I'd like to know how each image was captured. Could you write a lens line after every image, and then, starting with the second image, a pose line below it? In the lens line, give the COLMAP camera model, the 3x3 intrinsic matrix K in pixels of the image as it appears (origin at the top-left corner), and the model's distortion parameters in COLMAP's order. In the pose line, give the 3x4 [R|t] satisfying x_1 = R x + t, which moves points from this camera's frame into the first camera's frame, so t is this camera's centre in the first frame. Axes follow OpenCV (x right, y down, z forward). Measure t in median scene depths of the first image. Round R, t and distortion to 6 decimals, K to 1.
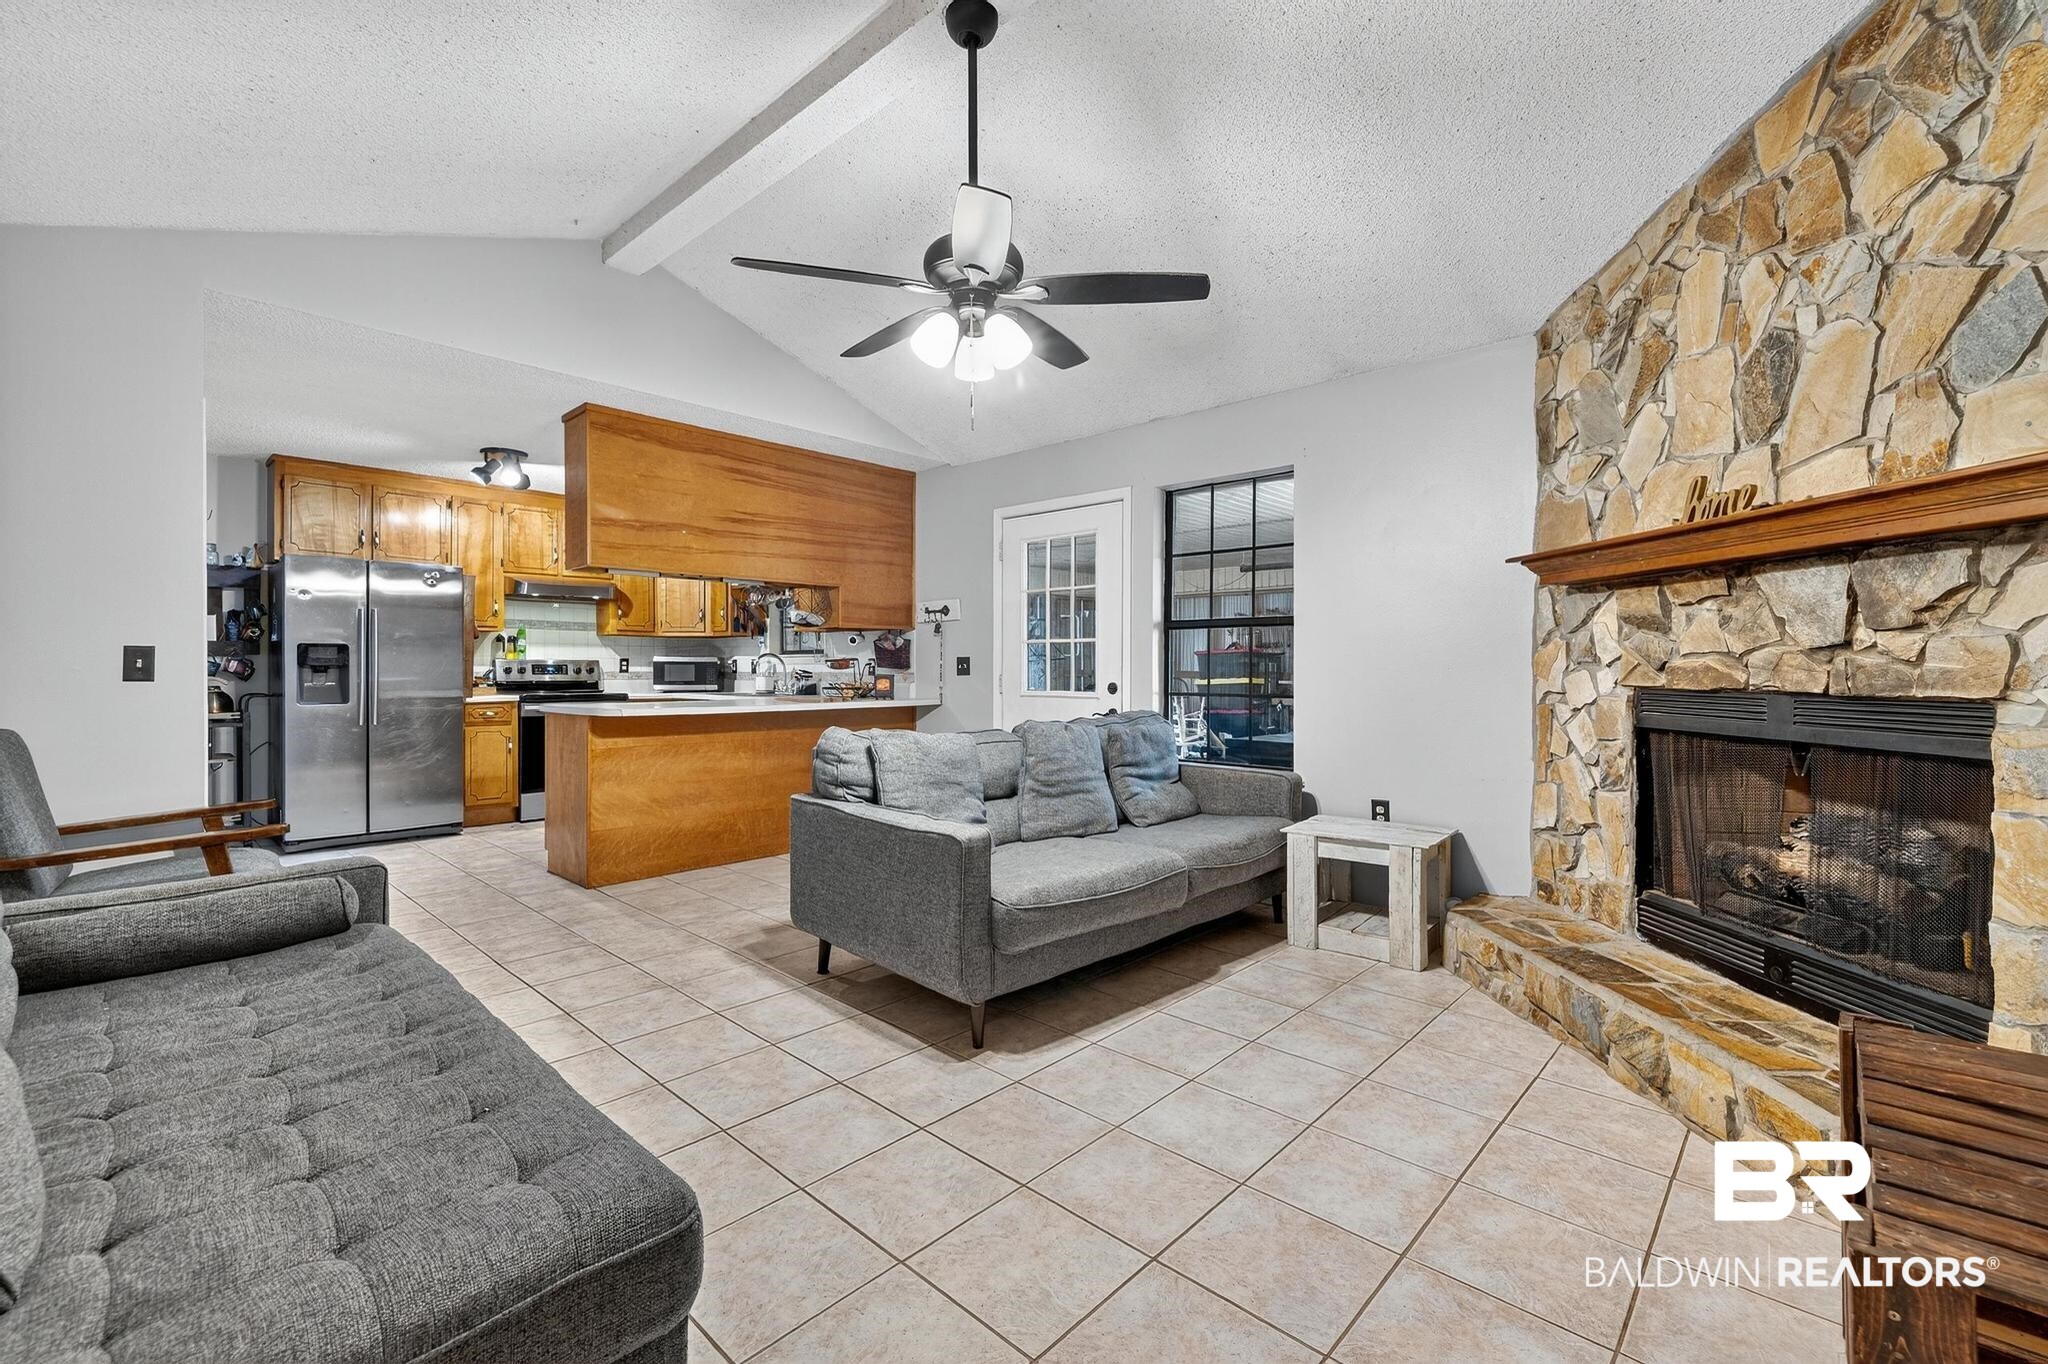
lens RADIAL K [[872.4, 0, 1010.8], [0, 872.4, 669.7], [0, 0, 1]] dist [0.004032, -0.000006]
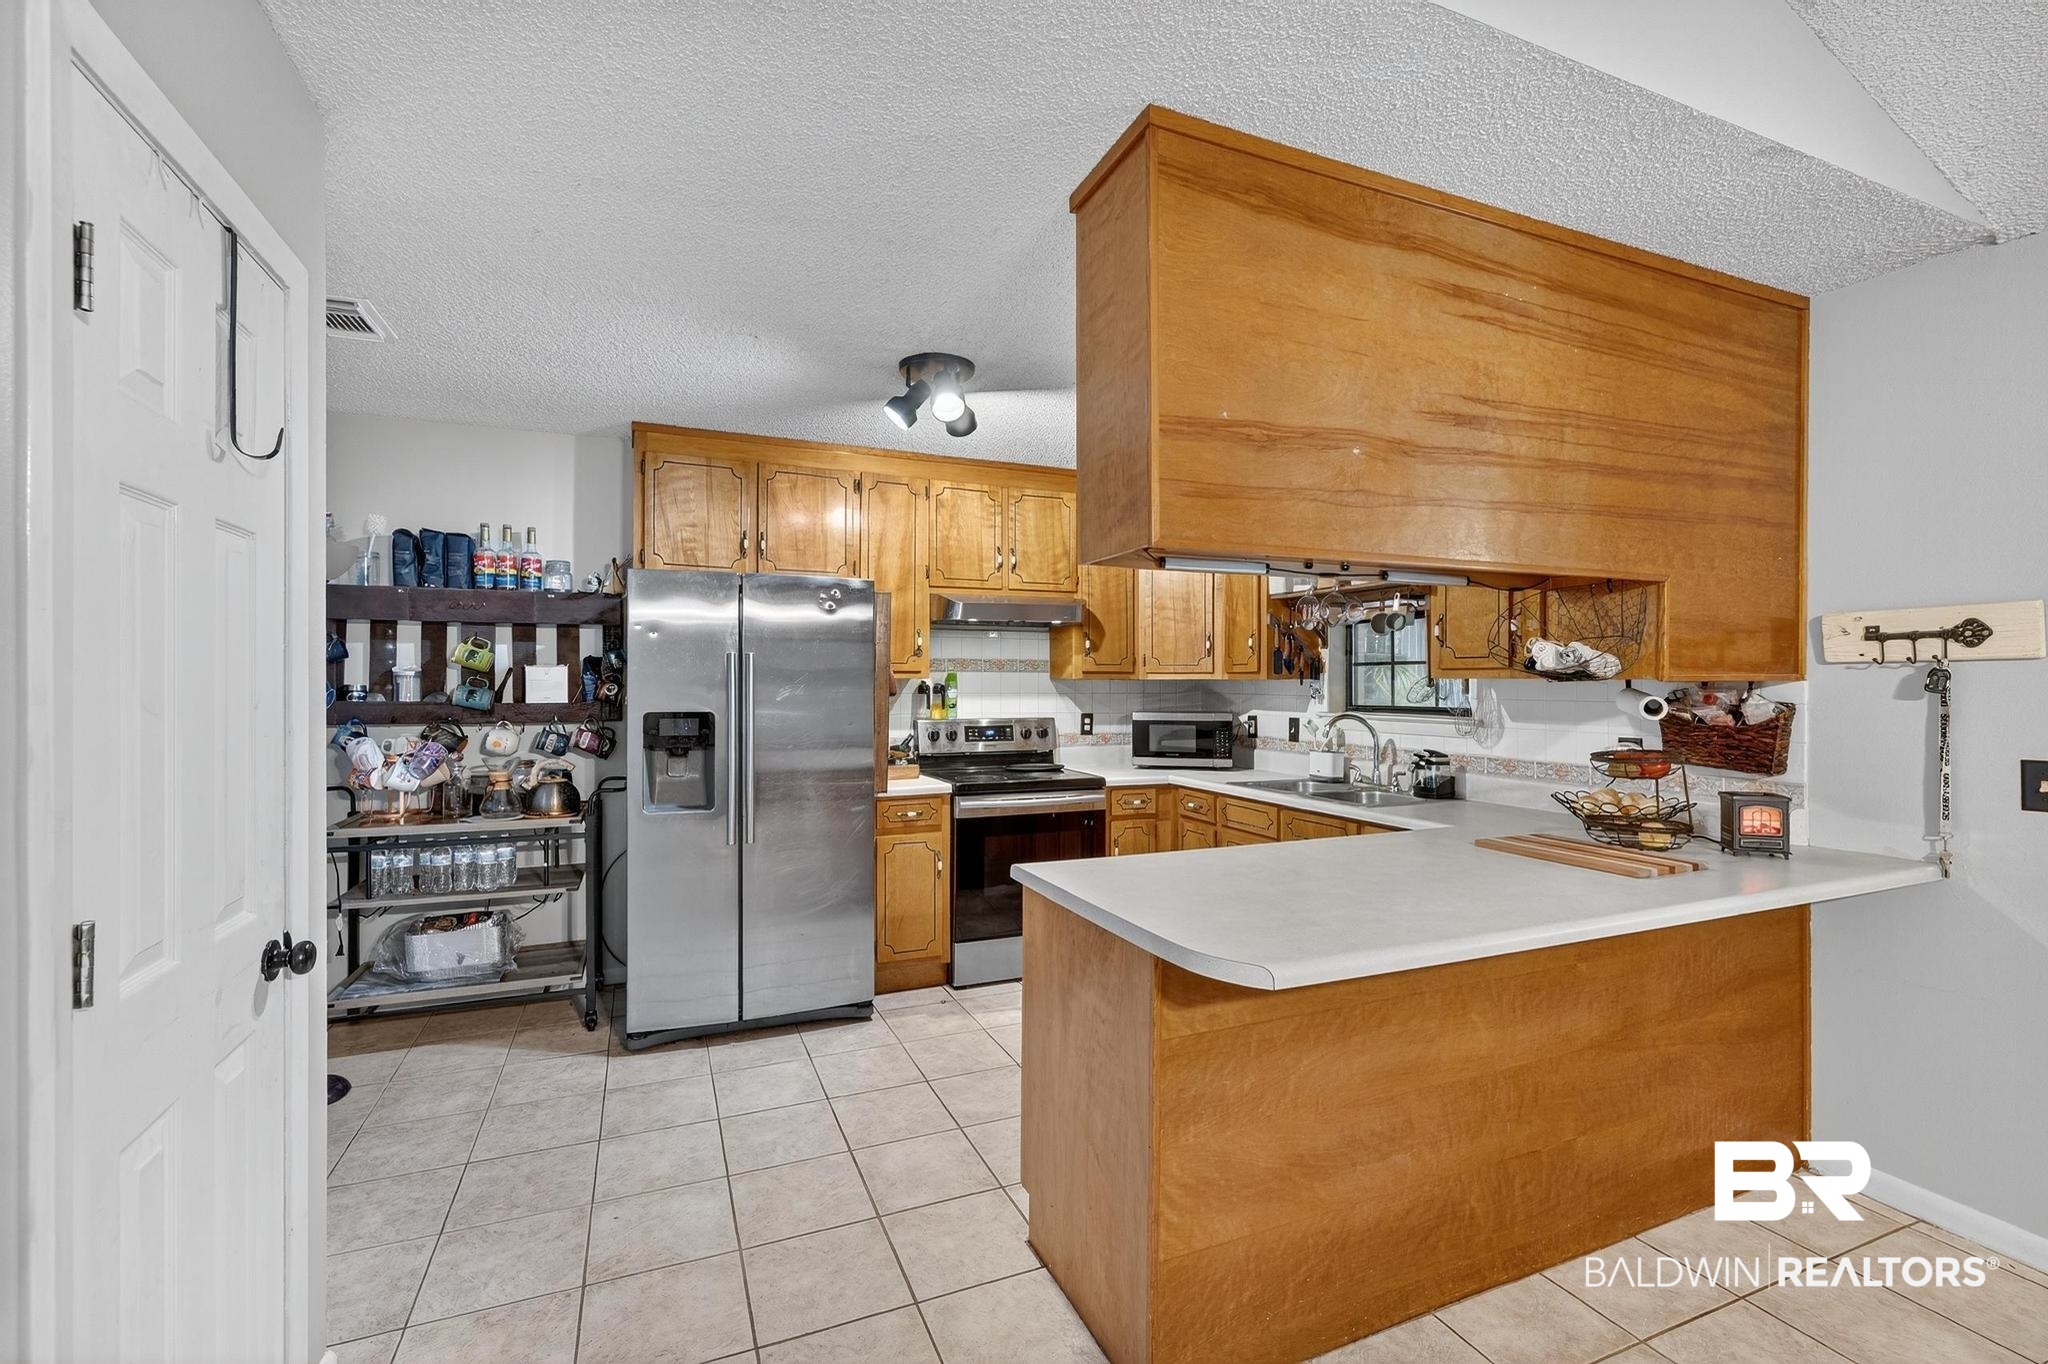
lens RADIAL K [[872.4, 0, 1004.5], [0, 872.4, 685.2], [0, 0, 1]] dist [0.004032, -0.000006]
pose [[0.912272, 0.002163, -0.409579, -0.478775], [-0.001088, 0.999995, 0.002858, -0.074110], [0.409584, -0.002162, 0.912270, 0.782934]]
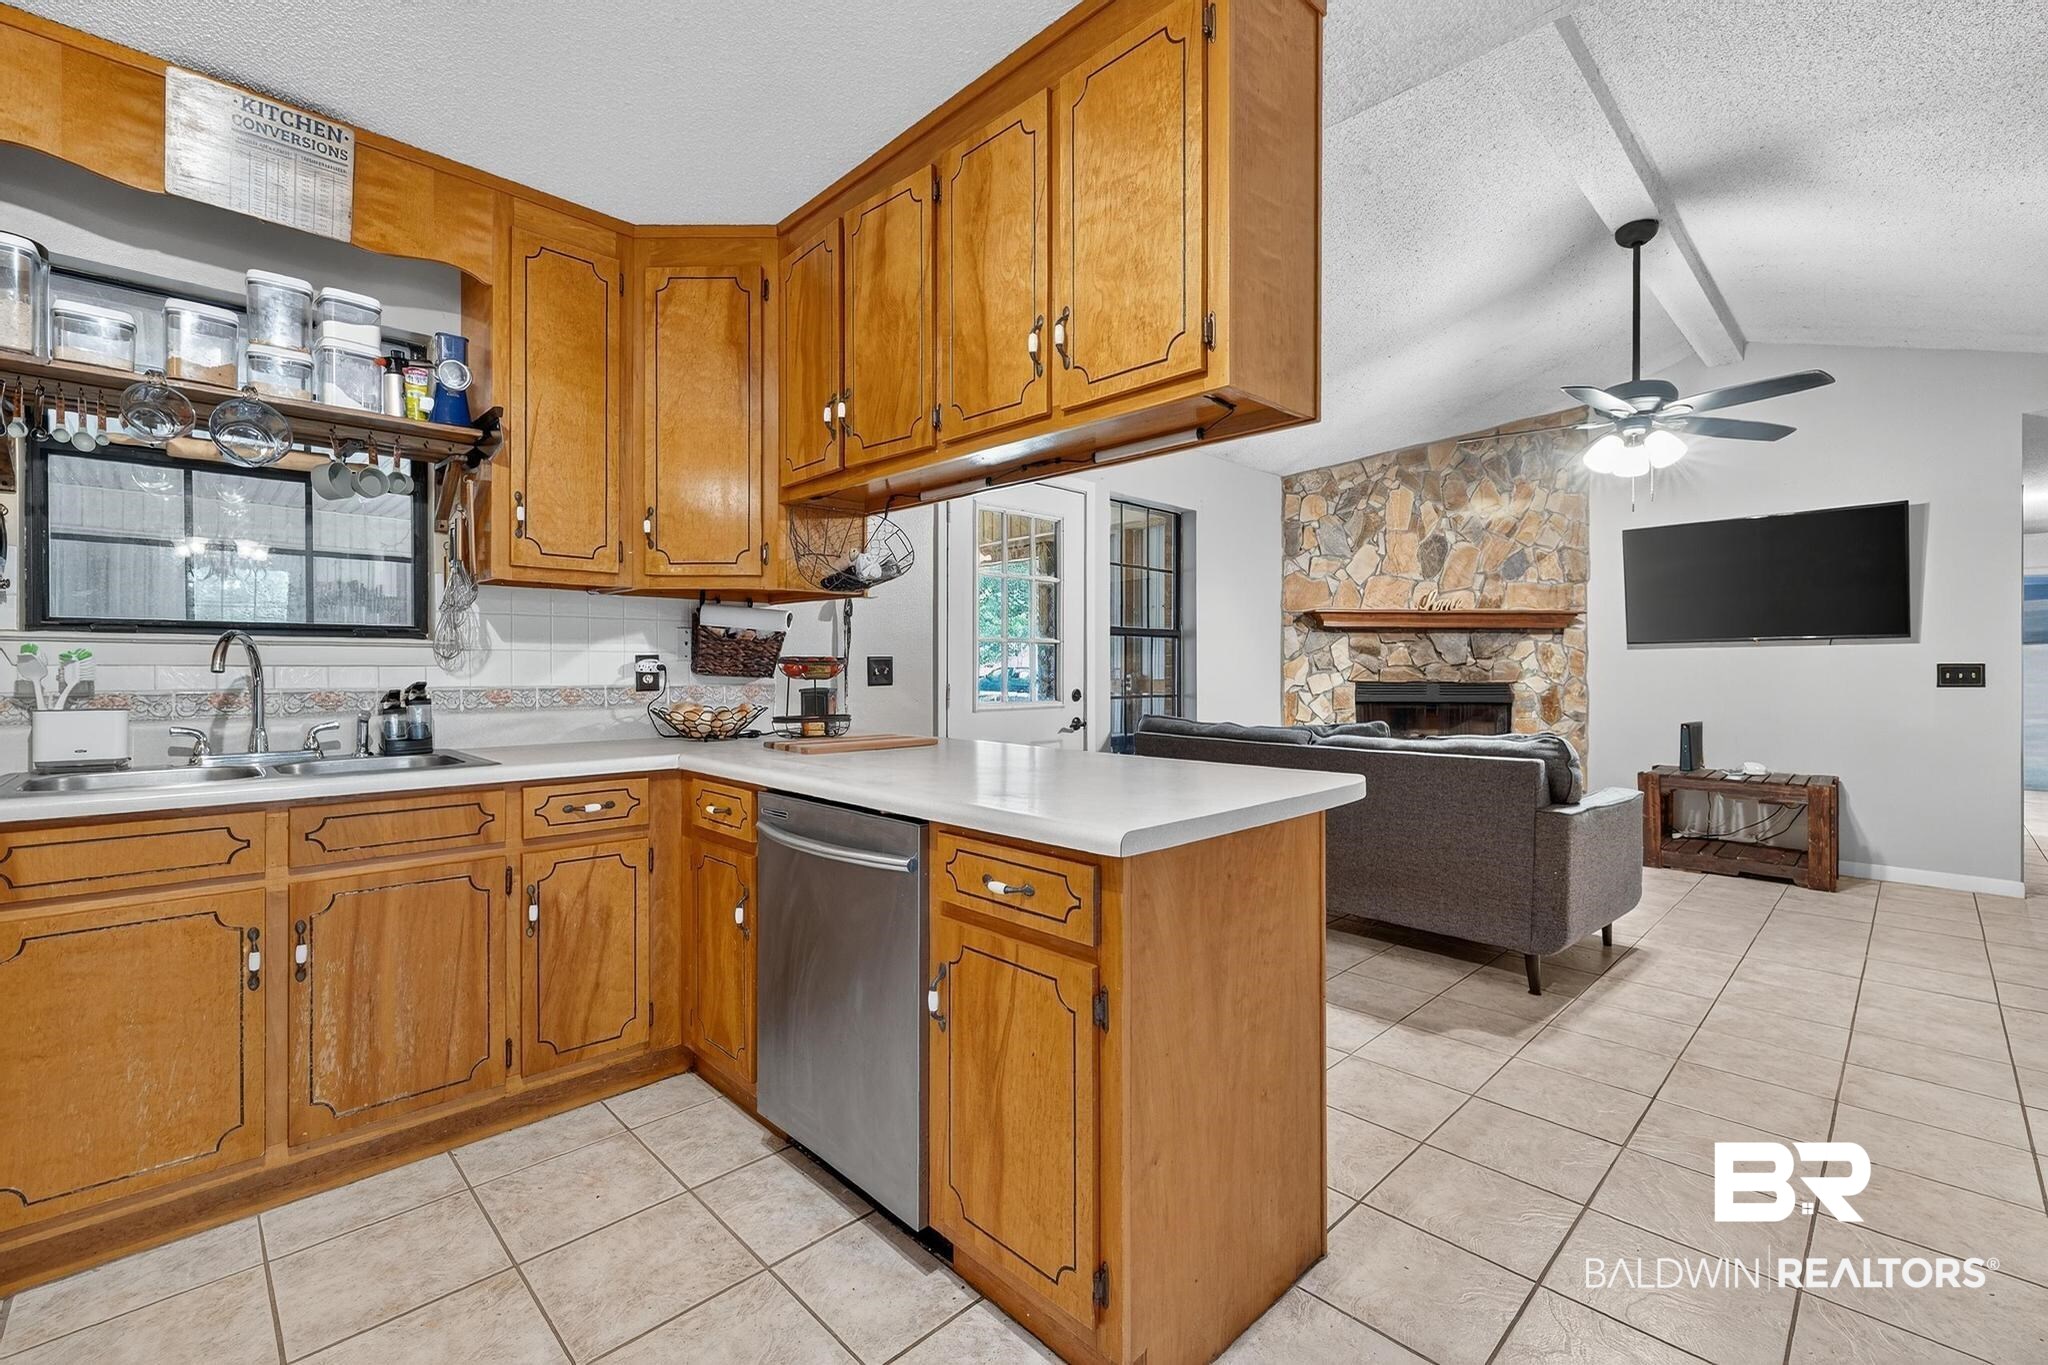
lens RADIAL K [[872.4, 0, 1010.6], [0, 872.4, 675.0], [0, 0, 1]] dist [0.004032, -0.000006]
pose [[0.041940, -0.007607, 0.999091, -1.090600], [0.000783, 0.999971, 0.007581, -0.009443], [-0.999120, 0.000465, 0.041945, 1.399867]]
